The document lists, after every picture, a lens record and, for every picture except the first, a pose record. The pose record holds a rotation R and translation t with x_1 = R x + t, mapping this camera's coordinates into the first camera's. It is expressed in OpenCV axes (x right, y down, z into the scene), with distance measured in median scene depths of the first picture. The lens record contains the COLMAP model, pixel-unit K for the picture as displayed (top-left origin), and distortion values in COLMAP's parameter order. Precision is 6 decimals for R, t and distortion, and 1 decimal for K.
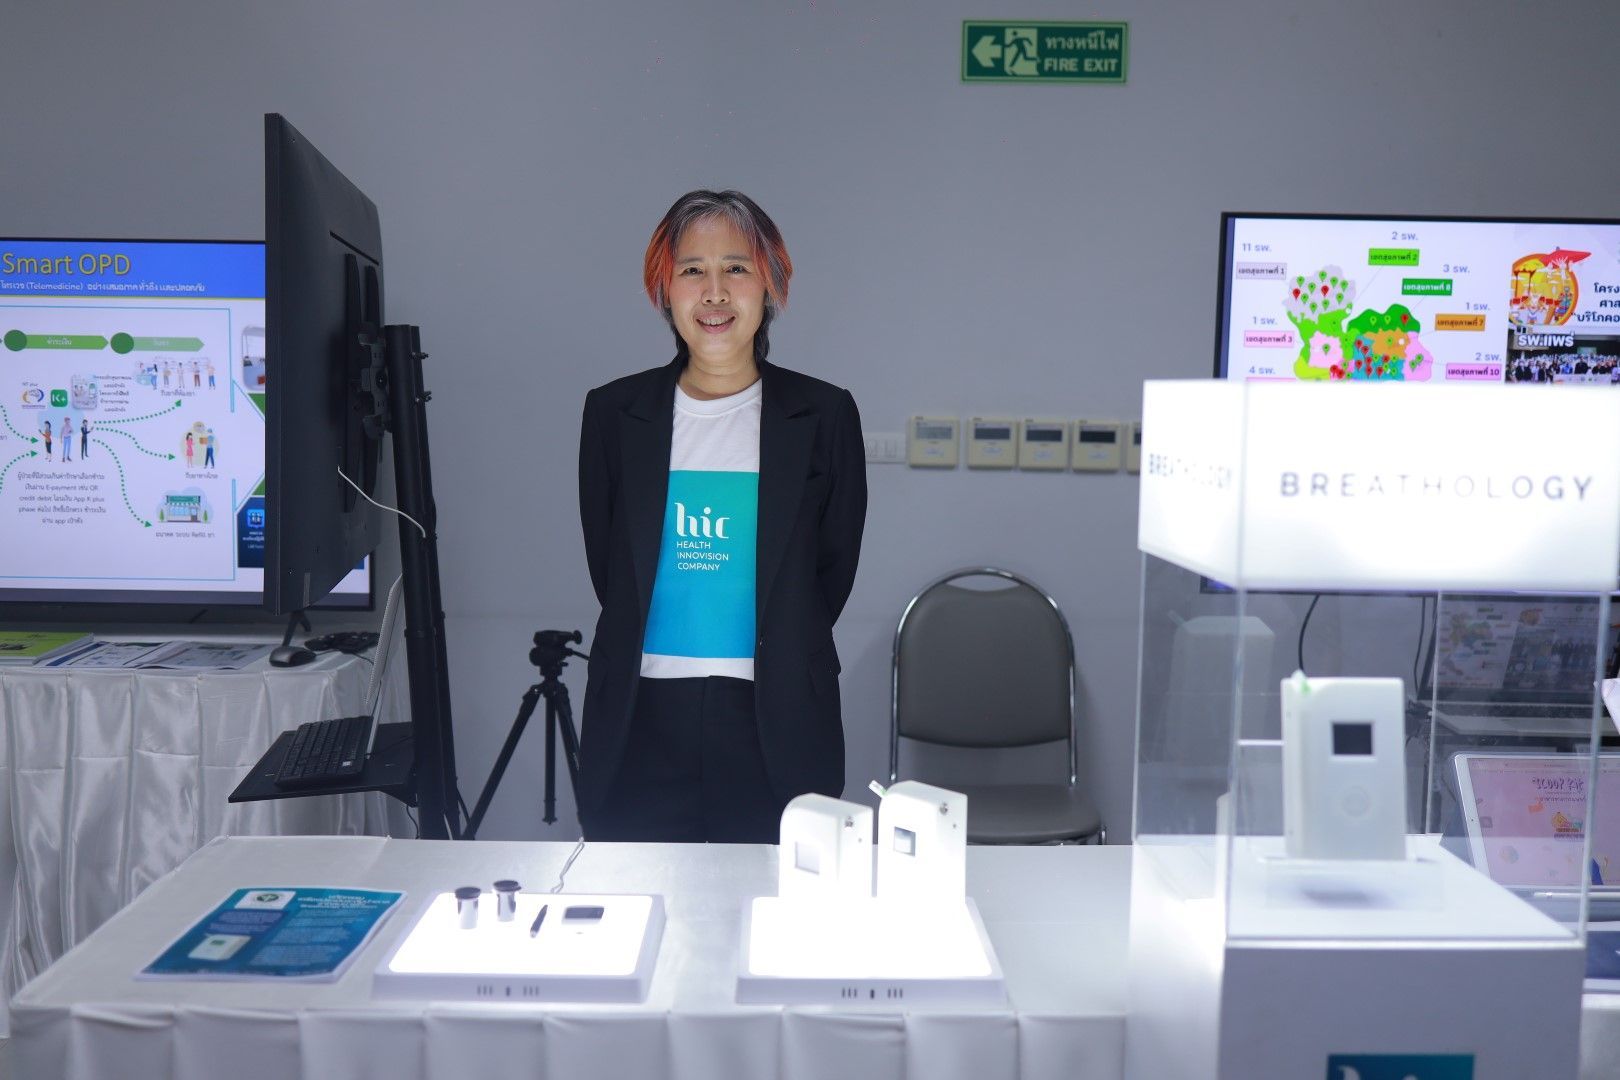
lens RADIAL K [[1679.9, 0, 780.1], [0, 1679.9, 519.0], [0, 0, 1]] dist [-0.062216, 0.000000]
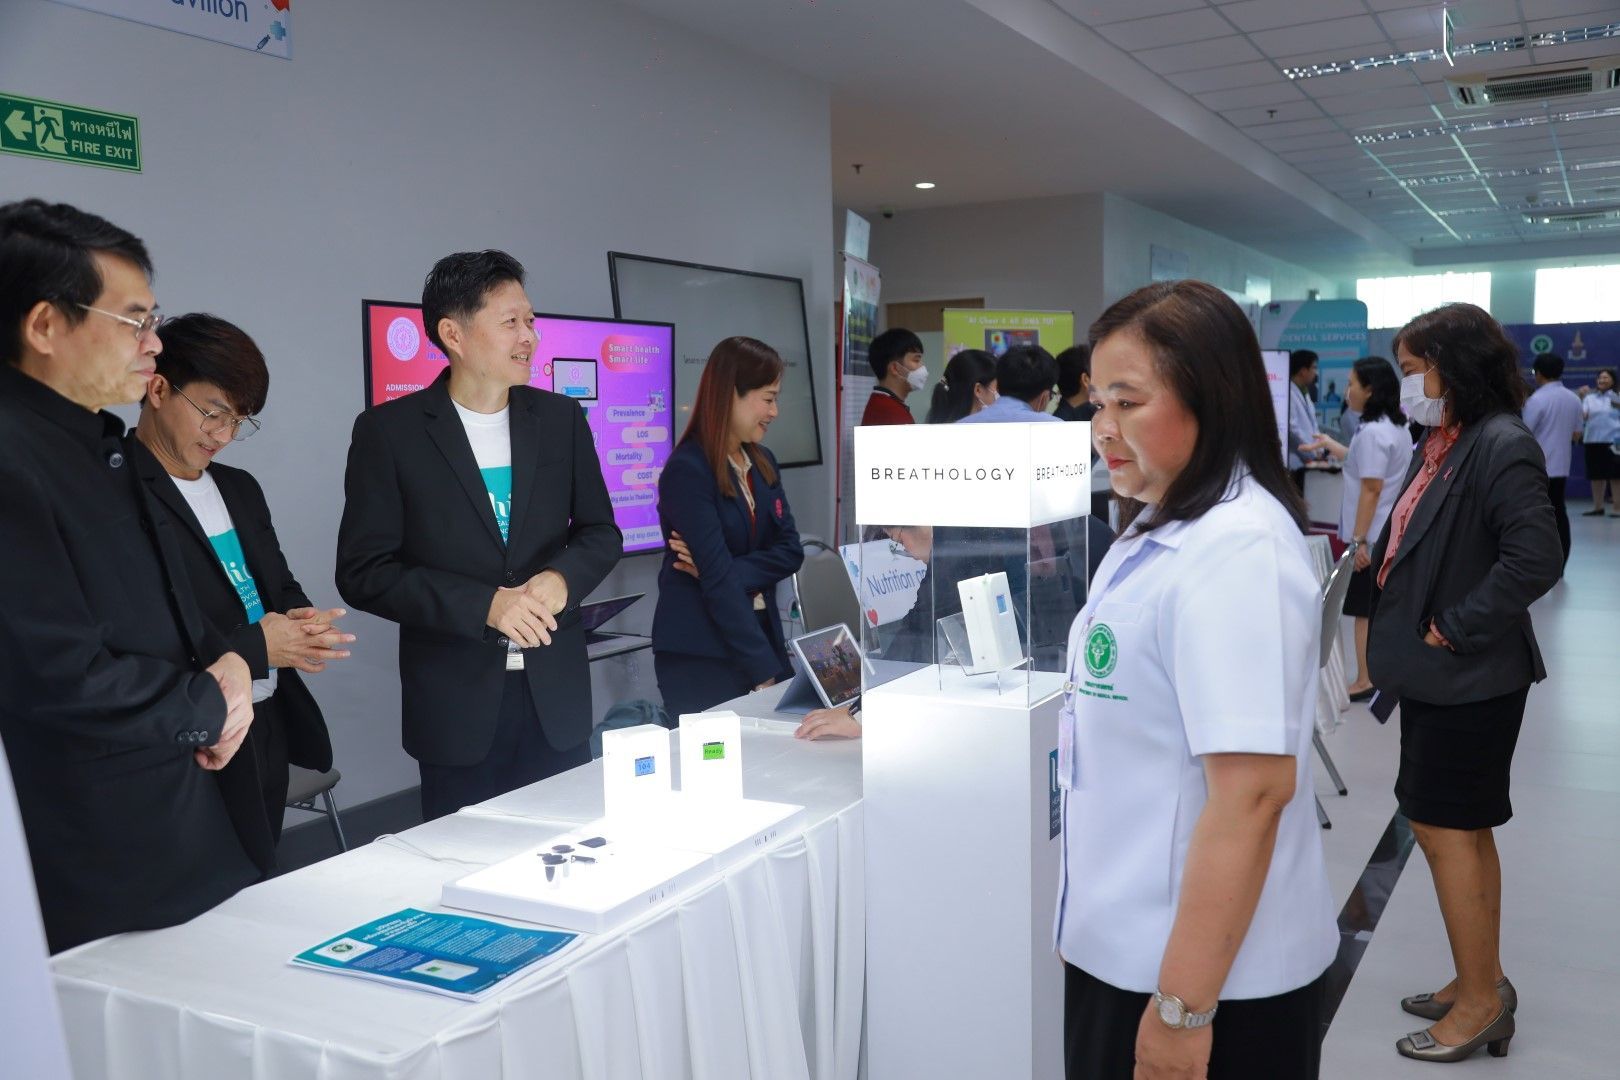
lens RADIAL K [[1502.1, 0, 812.0], [0, 1502.1, 531.9], [0, 0, 1]] dist [-0.018702, 0.000000]
pose [[0.447475, -0.090158, 0.889740, -0.673661], [0.096827, 0.993941, 0.052020, -0.033942], [-0.889039, 0.062873, 0.453494, 0.191726]]
